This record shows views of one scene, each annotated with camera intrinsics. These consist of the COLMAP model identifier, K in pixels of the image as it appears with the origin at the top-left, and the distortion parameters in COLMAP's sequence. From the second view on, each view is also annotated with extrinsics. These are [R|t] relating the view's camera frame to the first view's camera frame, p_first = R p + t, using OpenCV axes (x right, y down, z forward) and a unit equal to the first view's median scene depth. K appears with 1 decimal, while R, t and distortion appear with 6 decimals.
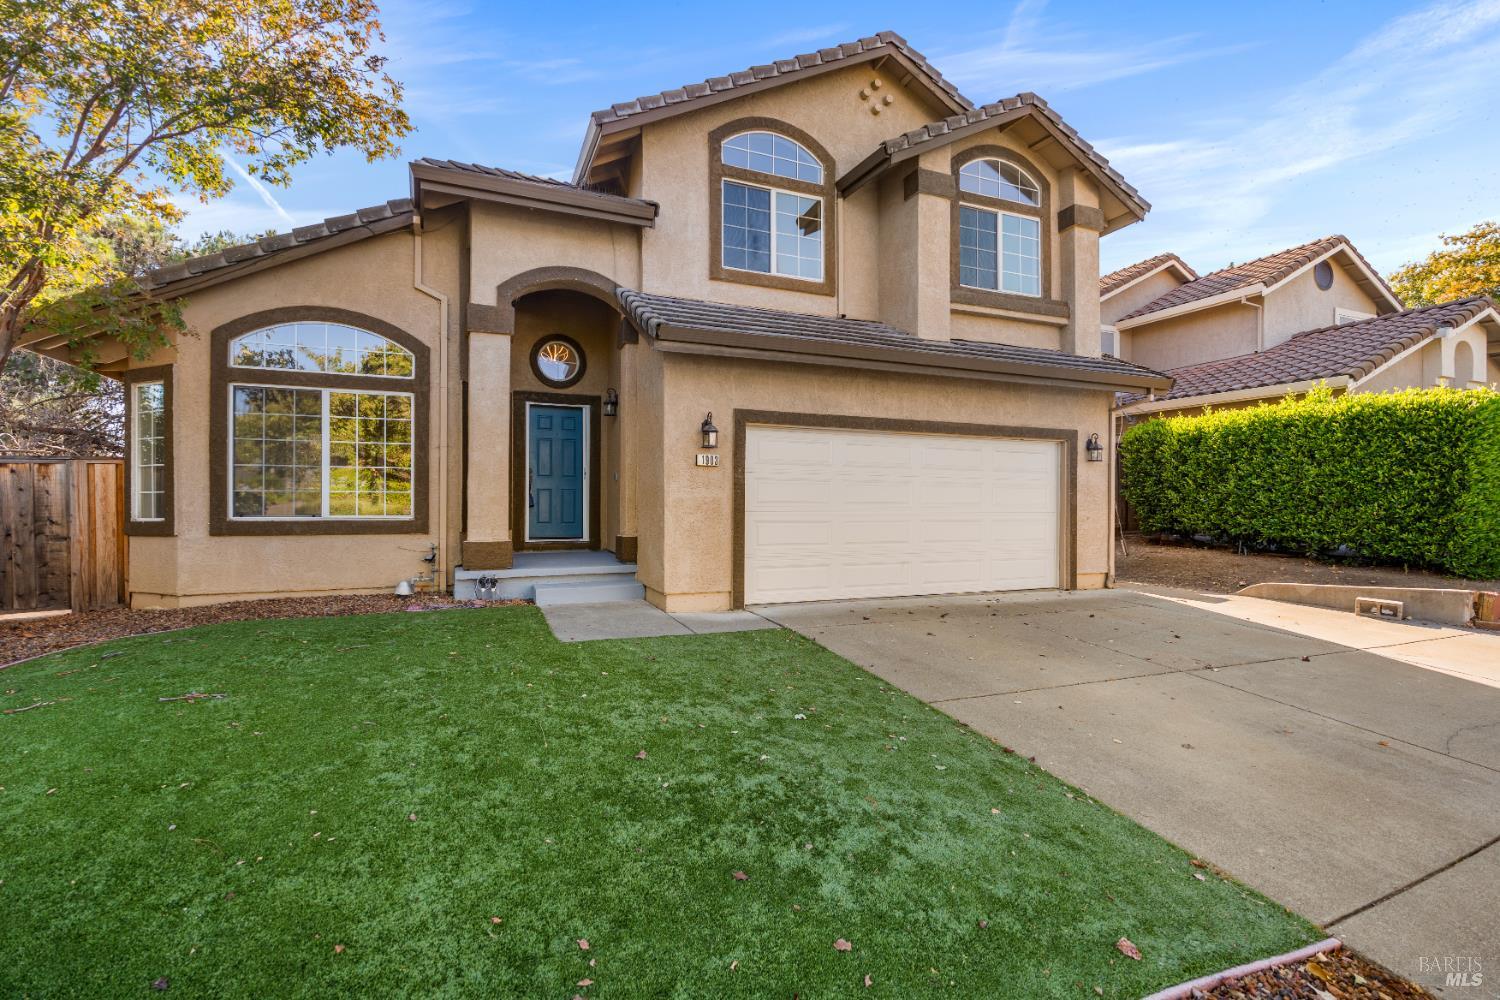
lens RADIAL K [[675.5, 0, 735.9], [0, 675.5, 495.1], [0, 0, 1]] dist [-0.000676, 0.000436]
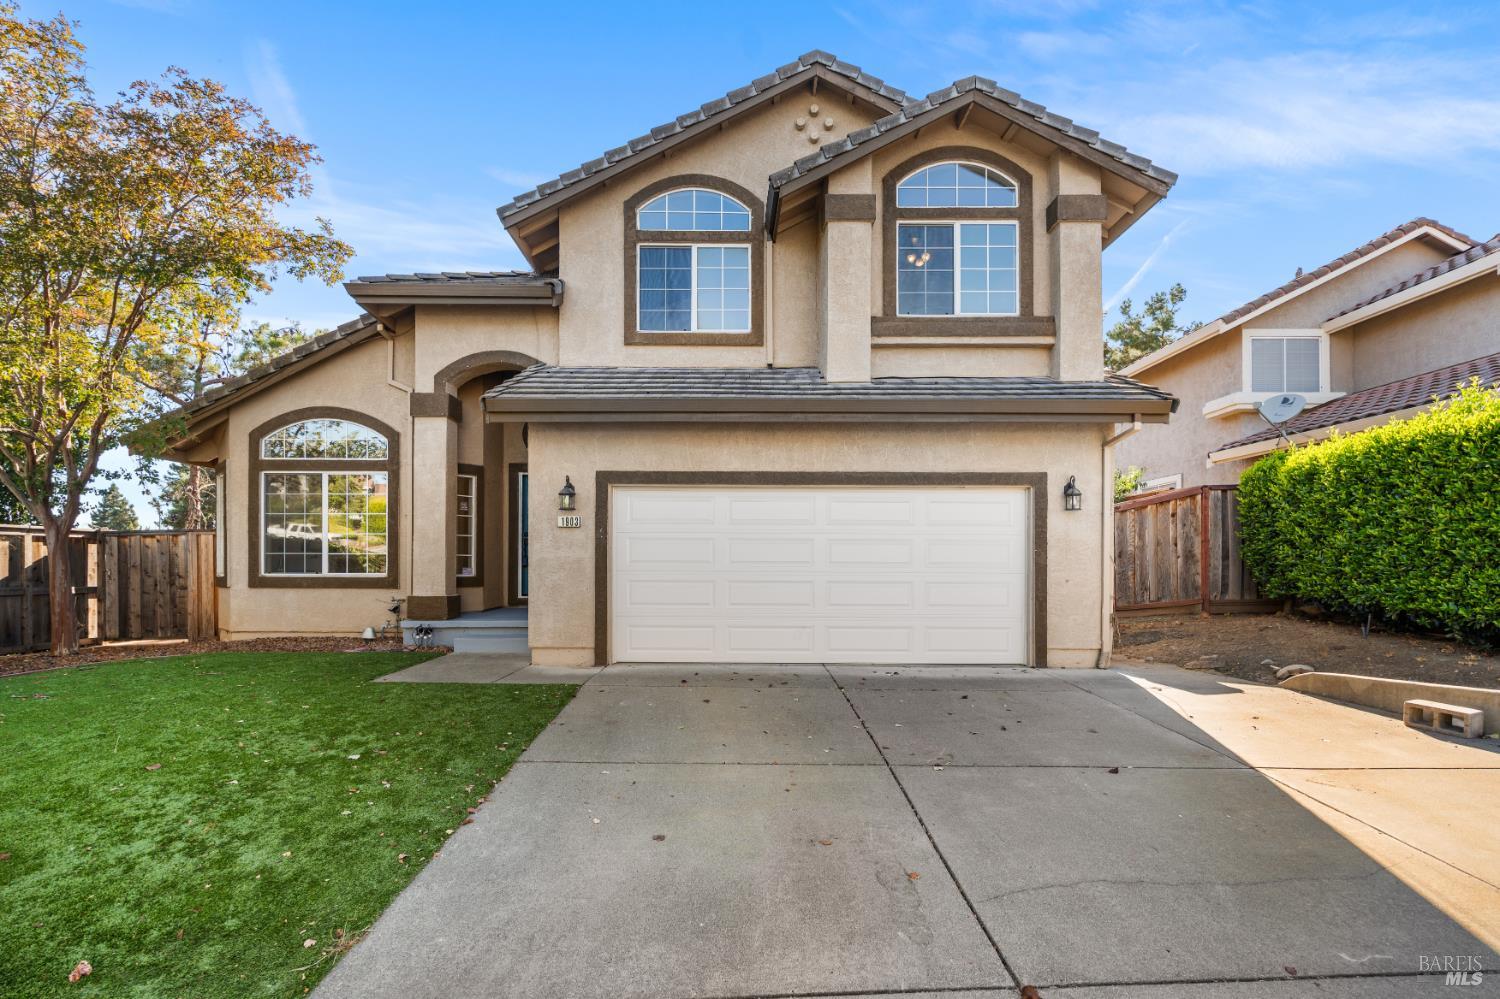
lens RADIAL K [[675.5, 0, 729.0], [0, 675.5, 560.2], [0, 0, 1]] dist [-0.000676, 0.000436]
pose [[0.926308, -0.003087, -0.376755, 0.476813], [0.005273, 0.999975, 0.004771, 0.004035], [0.376731, -0.006406, 0.926301, 0.100006]]
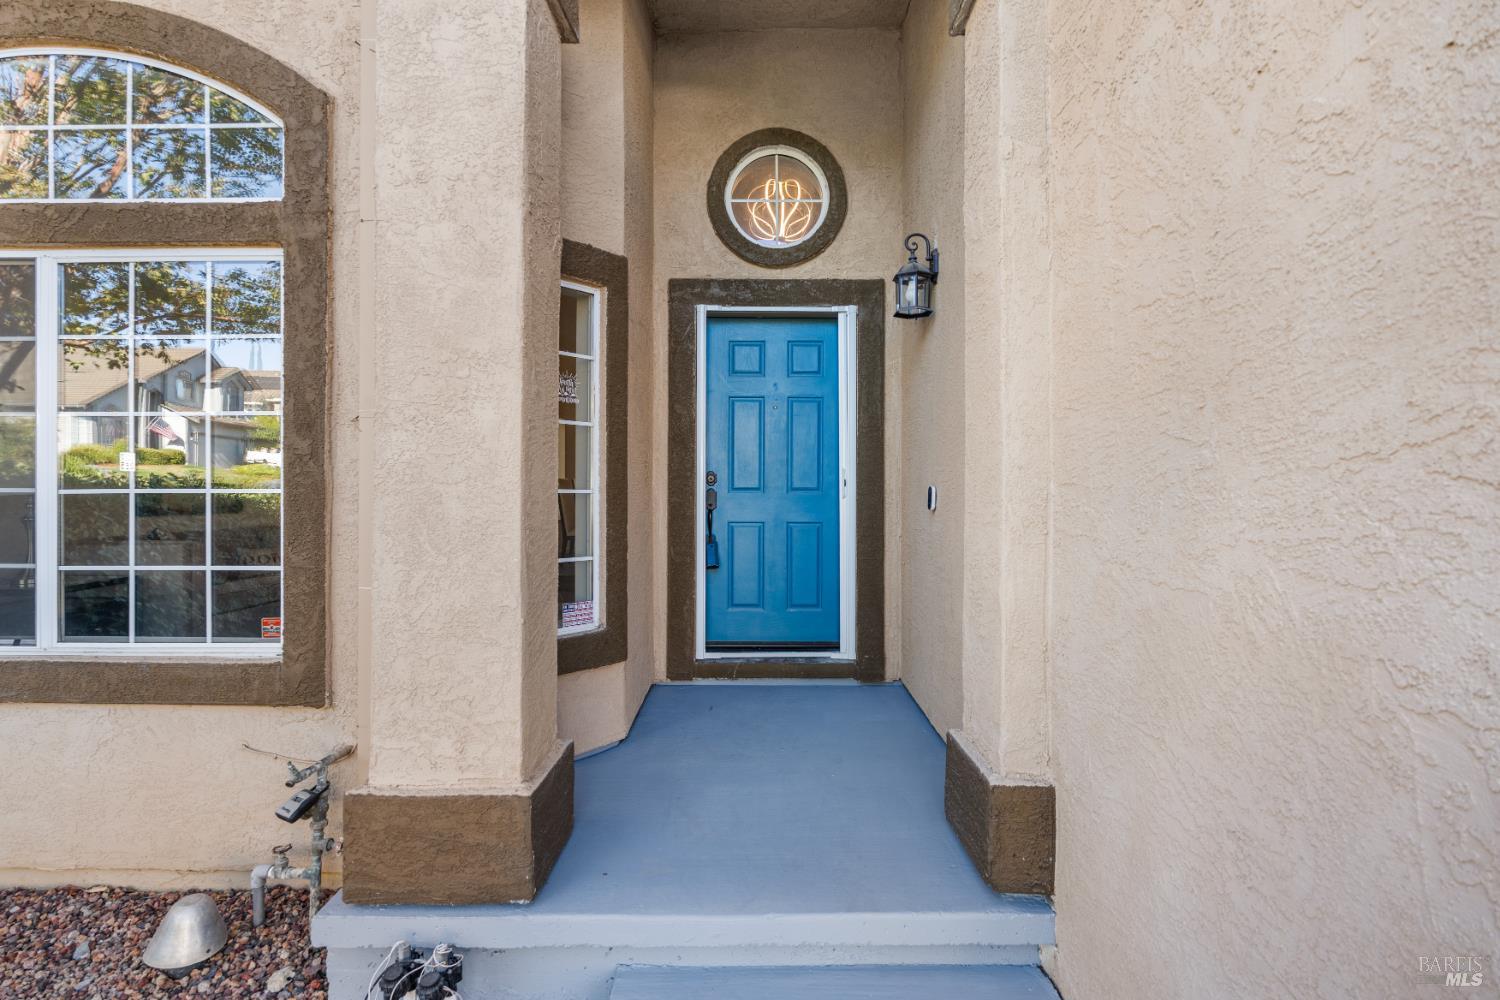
lens RADIAL K [[675.5, 0, 741.6], [0, 675.5, 484.9], [0, 0, 1]] dist [-0.000676, 0.000436]
pose [[0.922852, -0.001699, -0.385150, -0.145904], [0.005920, 0.999935, 0.009774, -0.039267], [0.385108, -0.011300, 0.922802, 0.701459]]
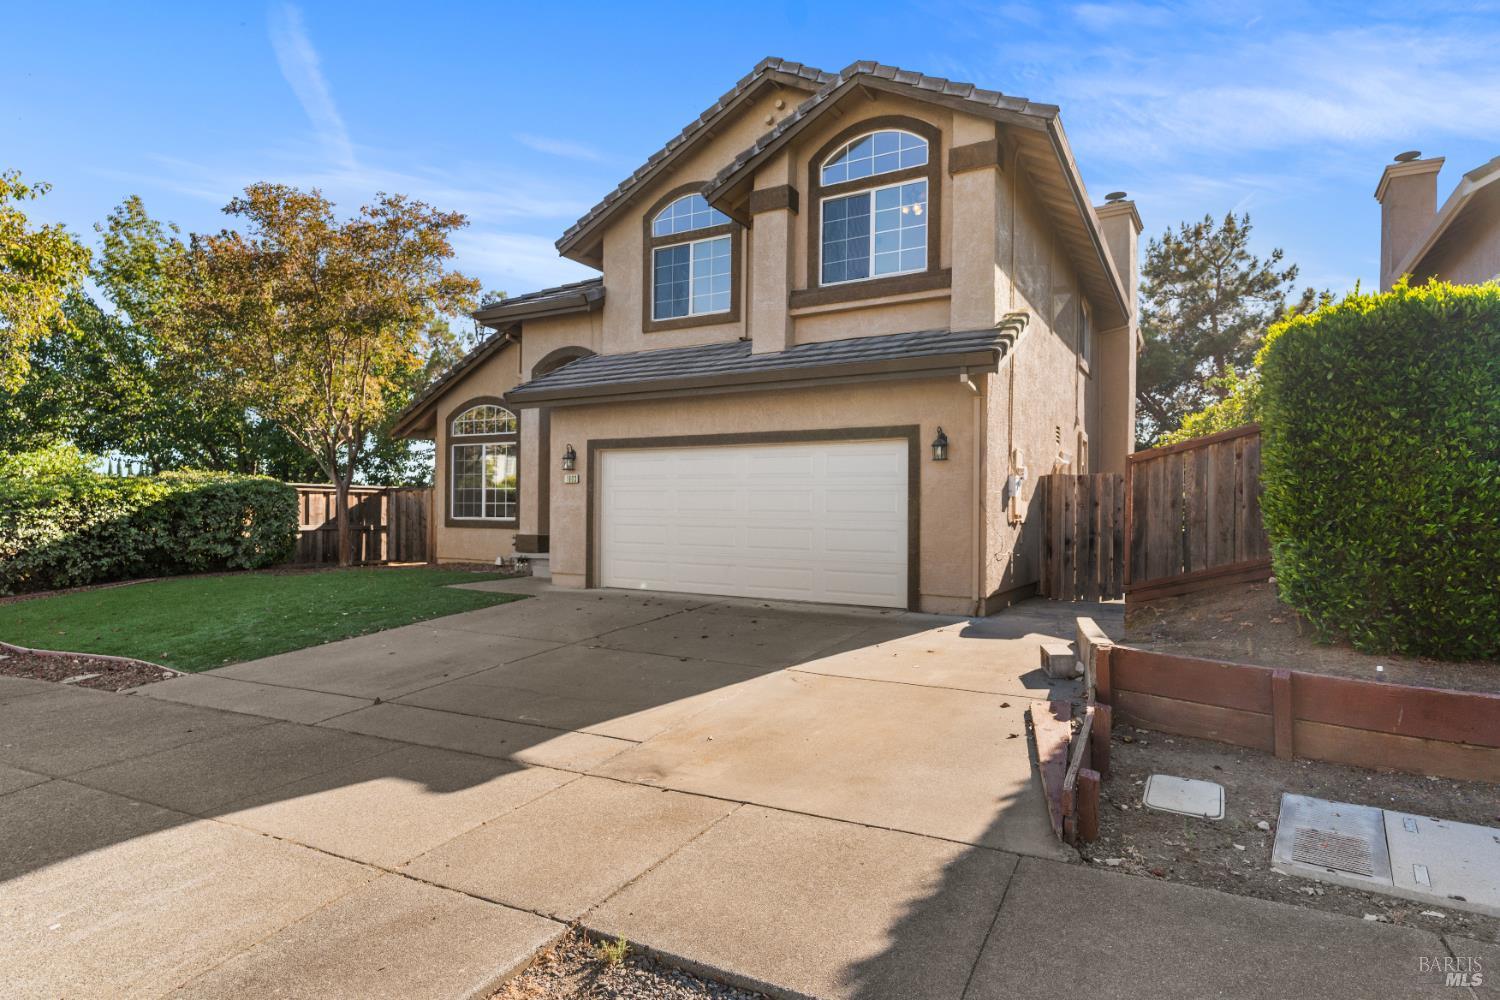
lens RADIAL K [[800.9, 0, 755.7], [0, 800.9, 510.8], [0, 0, 1]] dist [0.005179, -0.000564]
pose [[0.626984, -0.000426, -0.779032, 1.214393], [0.002654, 0.999995, 0.001590, 0.010443], [0.779028, -0.003064, 0.626982, 0.214099]]
